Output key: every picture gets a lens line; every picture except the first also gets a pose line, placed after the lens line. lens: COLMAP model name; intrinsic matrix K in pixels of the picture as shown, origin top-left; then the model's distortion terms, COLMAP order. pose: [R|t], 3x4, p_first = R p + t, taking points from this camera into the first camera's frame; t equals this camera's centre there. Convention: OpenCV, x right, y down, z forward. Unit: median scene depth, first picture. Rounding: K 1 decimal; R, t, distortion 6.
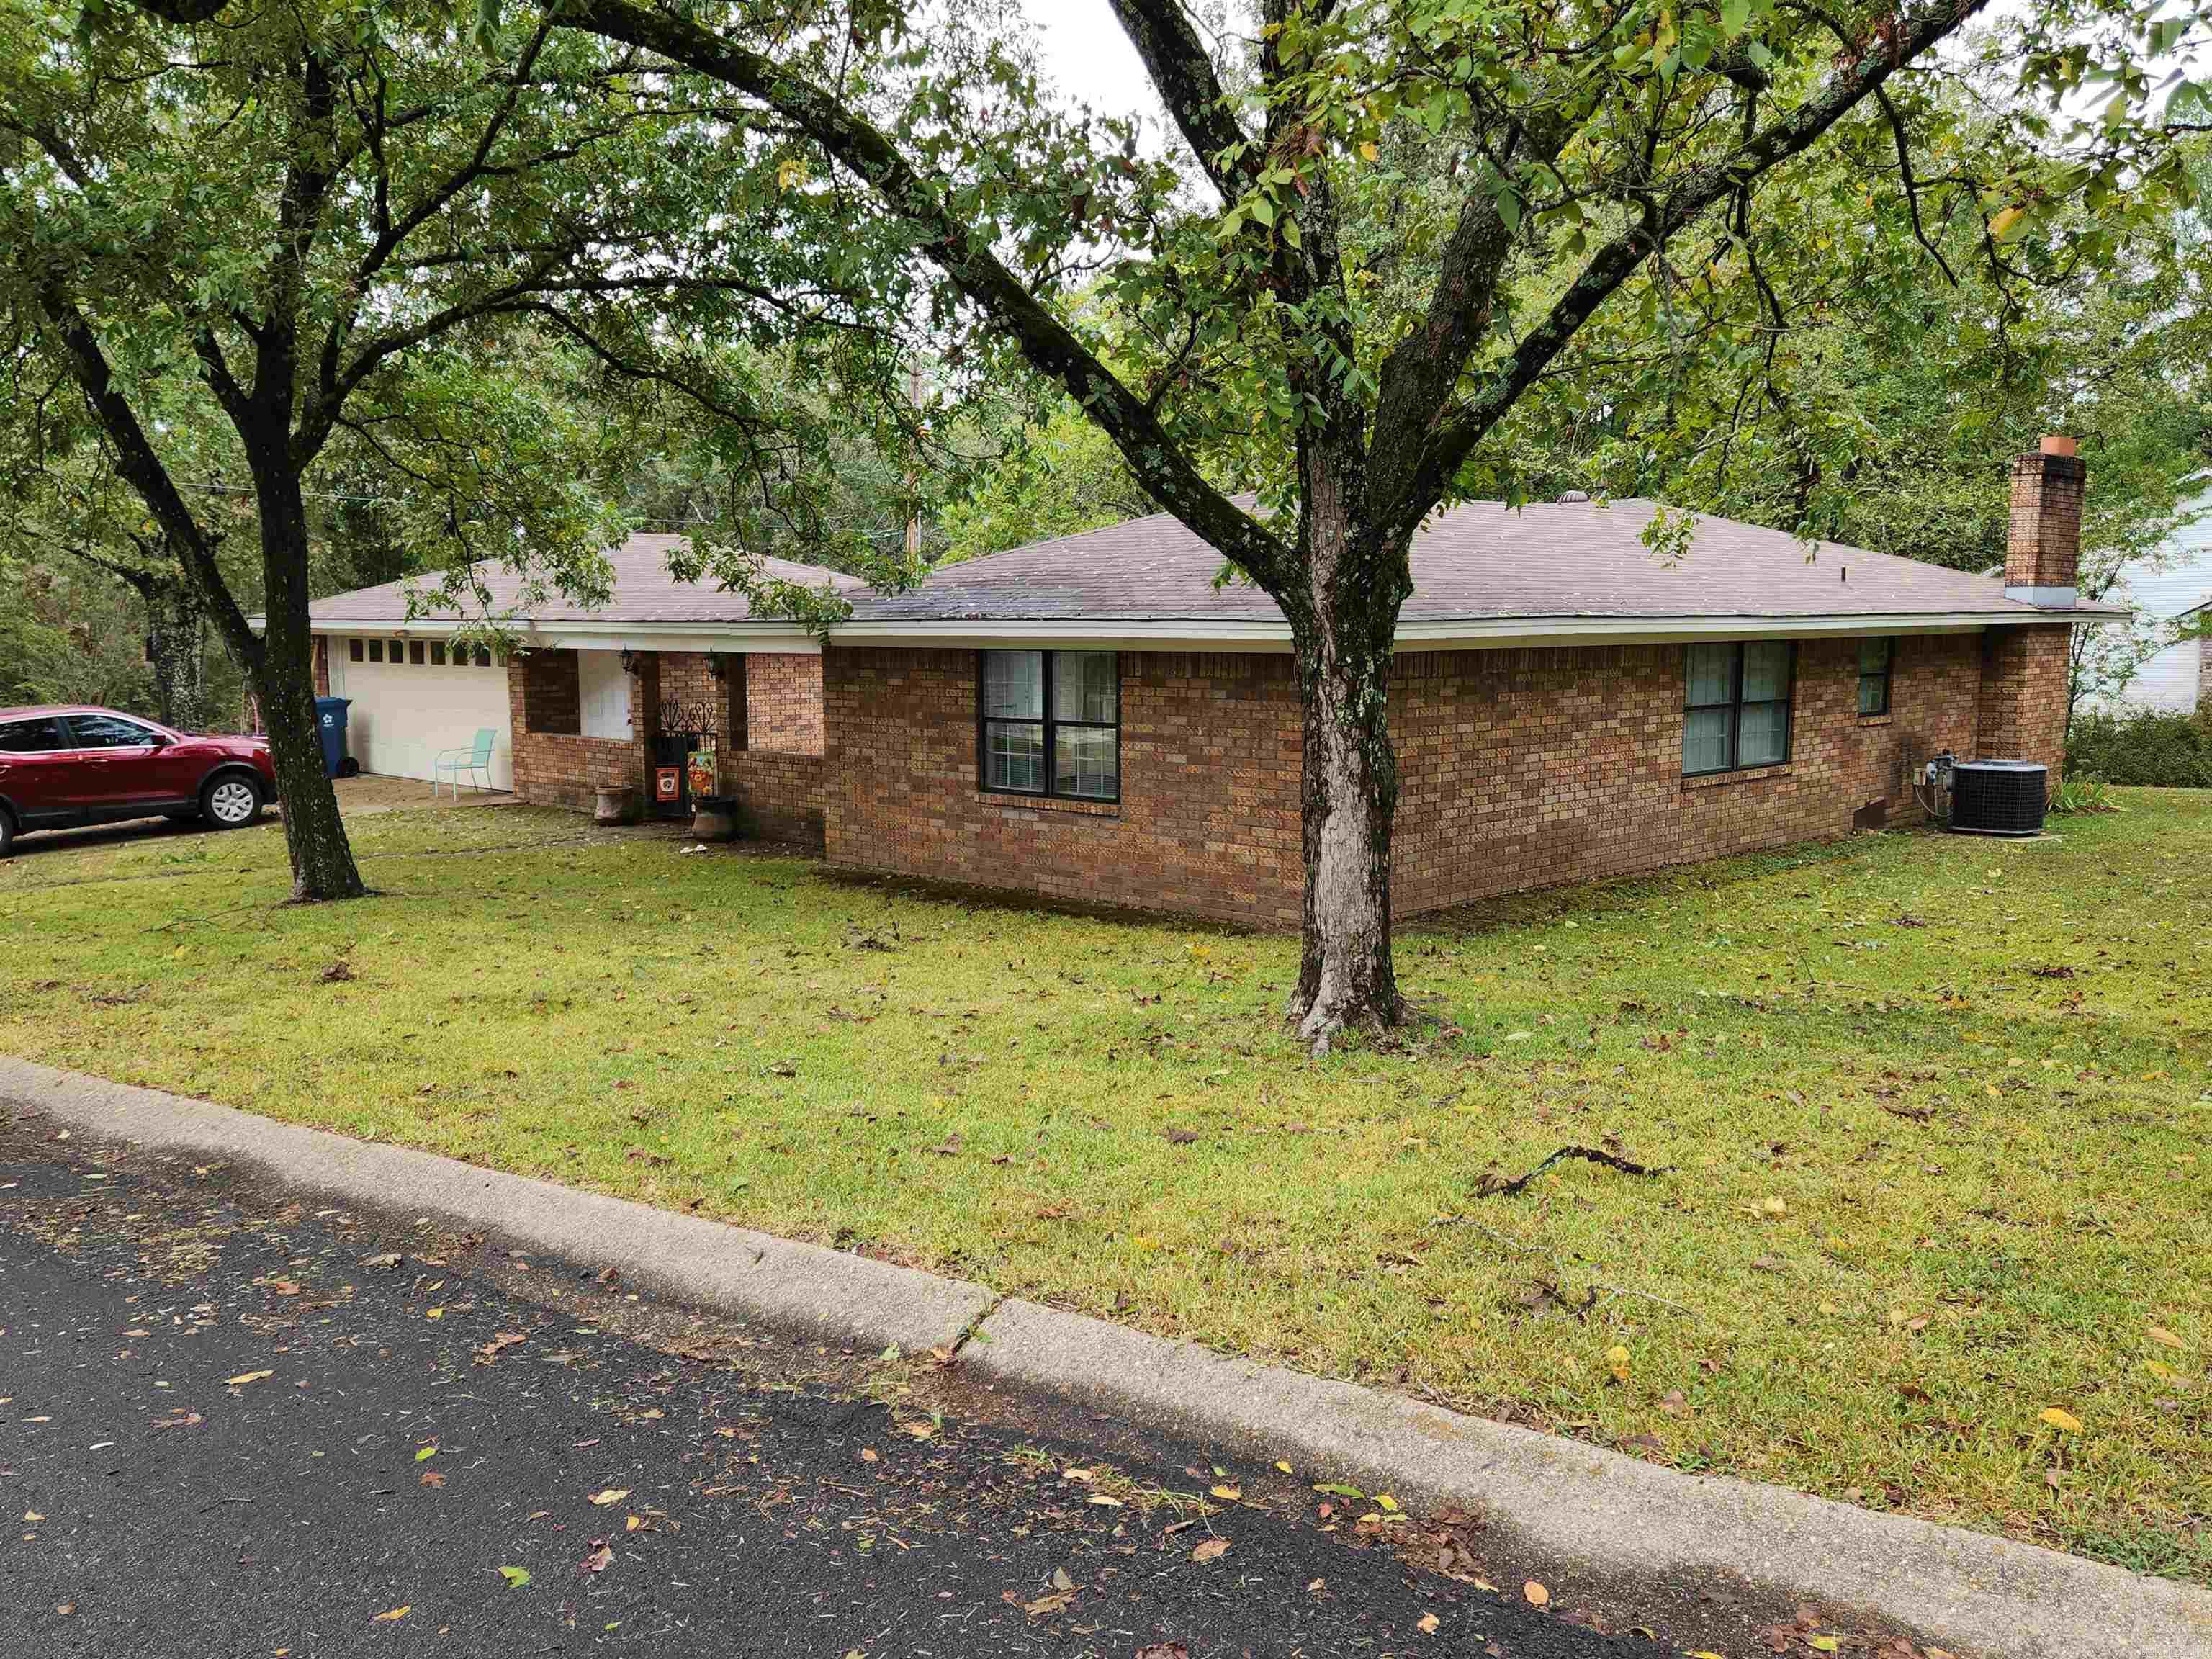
lens RADIAL K [[1456.2, 0, 1111.9], [0, 1456.2, 823.6], [0, 0, 1]] dist [0.043622, 0.000122]
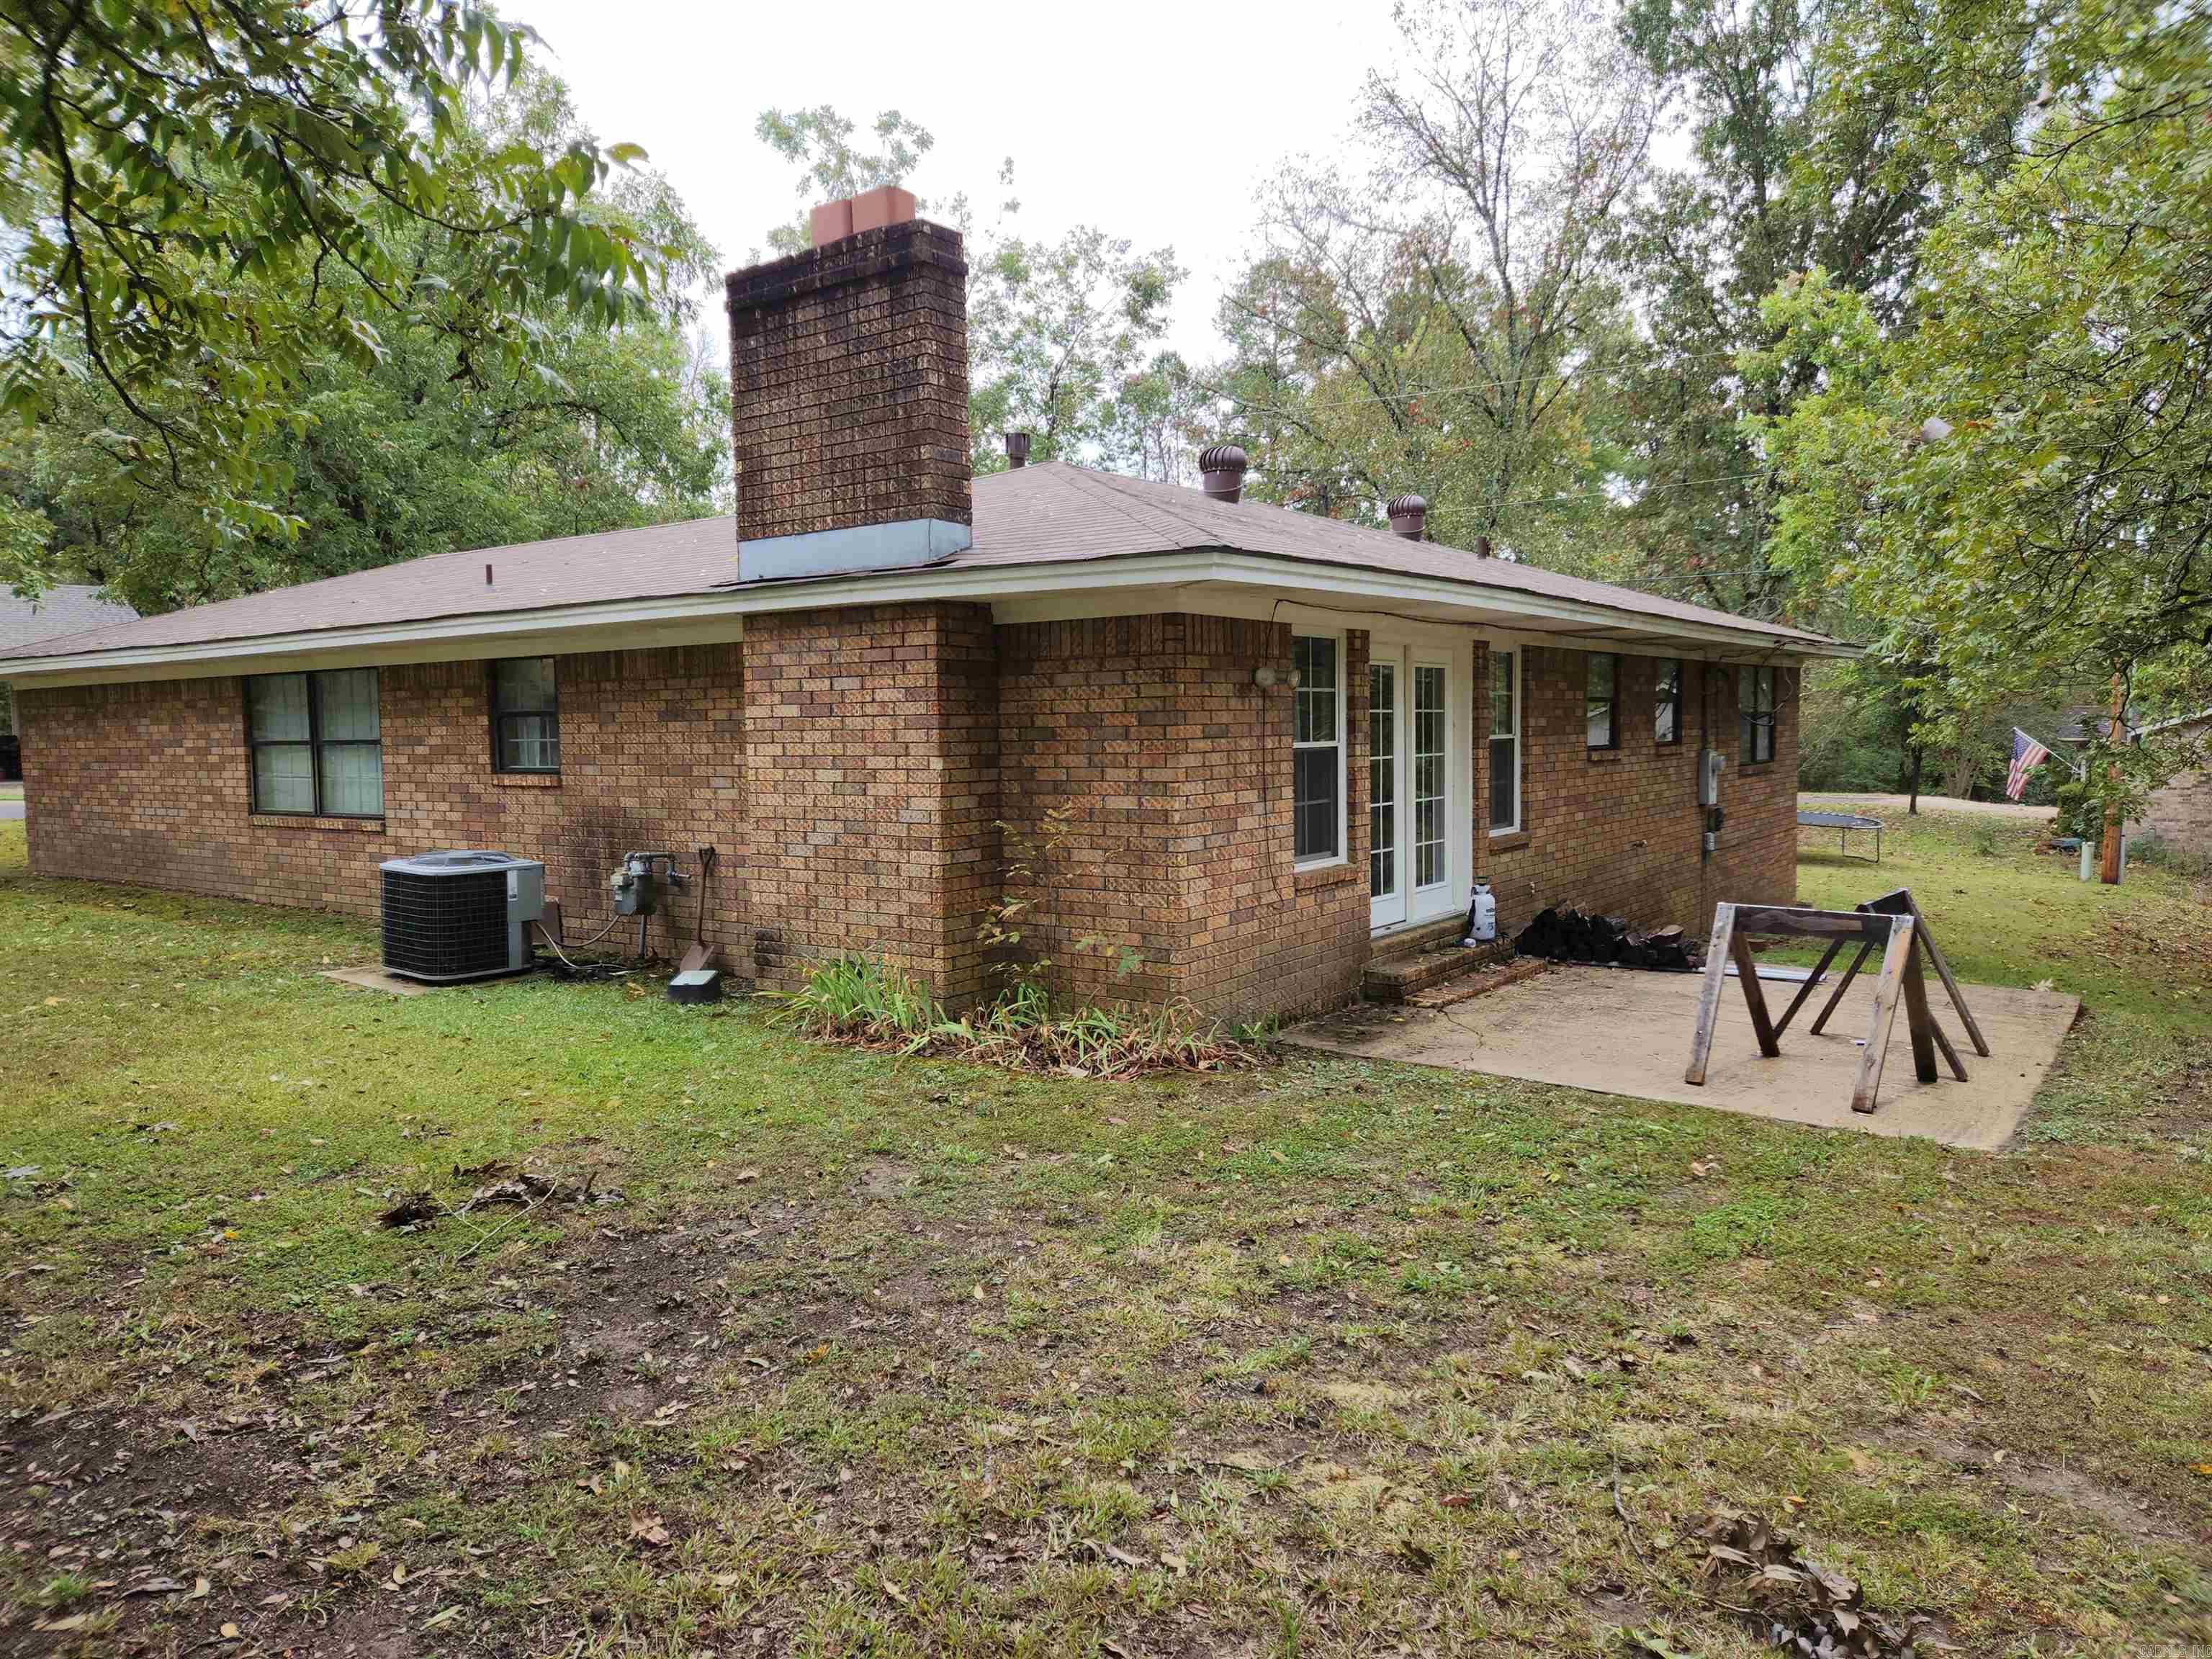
lens RADIAL K [[1456.2, 0, 1111.9], [0, 1456.2, 823.6], [0, 0, 1]] dist [0.043622, 0.000122]
pose [[0.240205, 0.067418, -0.968378, 1.572125], [-0.112933, 0.992752, 0.041101, -0.137573], [0.964130, 0.099490, 0.246078, 1.391553]]
